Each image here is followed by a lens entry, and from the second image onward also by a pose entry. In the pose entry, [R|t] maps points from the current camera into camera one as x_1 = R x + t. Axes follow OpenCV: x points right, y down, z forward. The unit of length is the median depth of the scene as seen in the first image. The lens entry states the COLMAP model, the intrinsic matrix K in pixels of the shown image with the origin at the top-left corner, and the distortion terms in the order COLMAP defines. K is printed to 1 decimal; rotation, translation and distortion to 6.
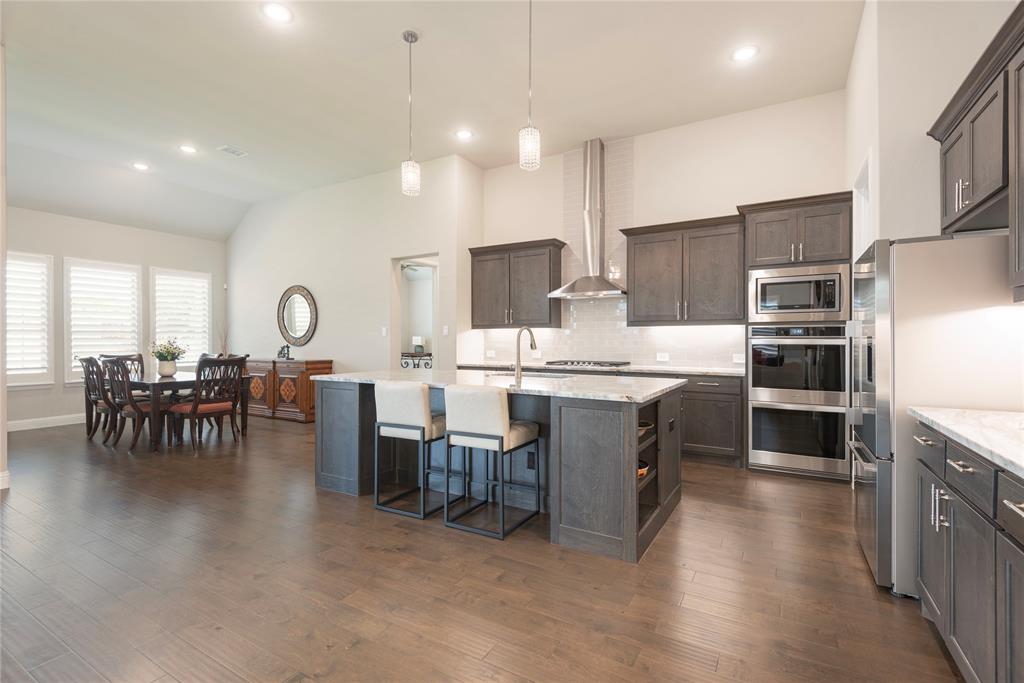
lens RADIAL K [[460.6, 0, 510.7], [0, 460.6, 340.8], [0, 0, 1]] dist [0.032412, -0.023782]
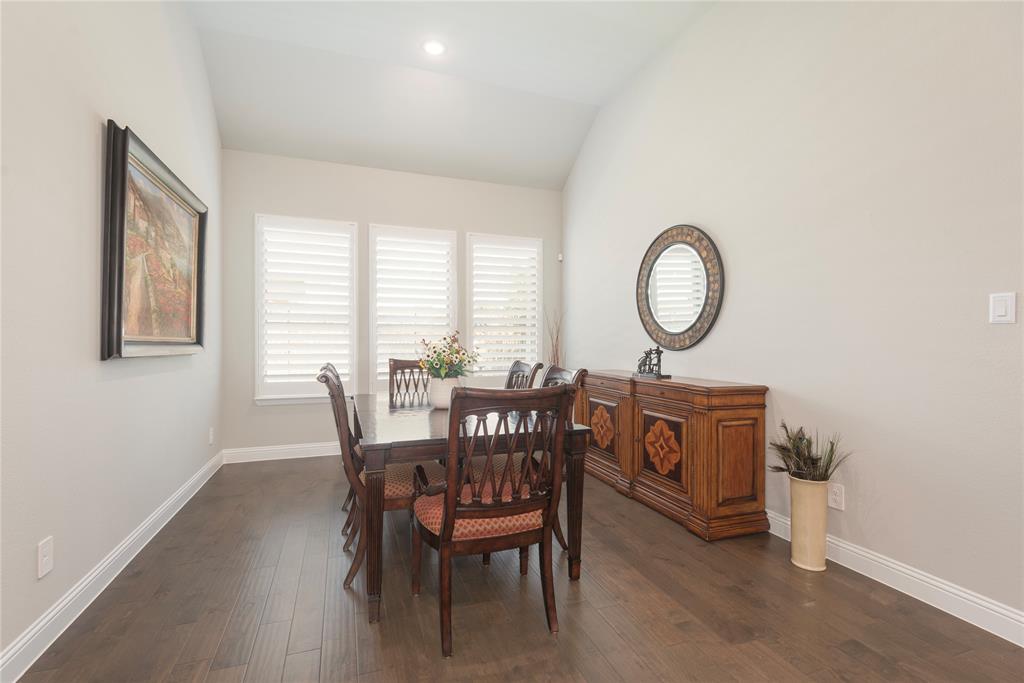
lens RADIAL K [[460.6, 0, 510.7], [0, 460.6, 340.8], [0, 0, 1]] dist [0.032412, -0.023782]
pose [[0.769760, 0.005945, -0.638306, -0.292608], [-0.007767, 0.999970, -0.000053, 0.002702], [0.638286, 0.004999, 0.769783, 0.530003]]
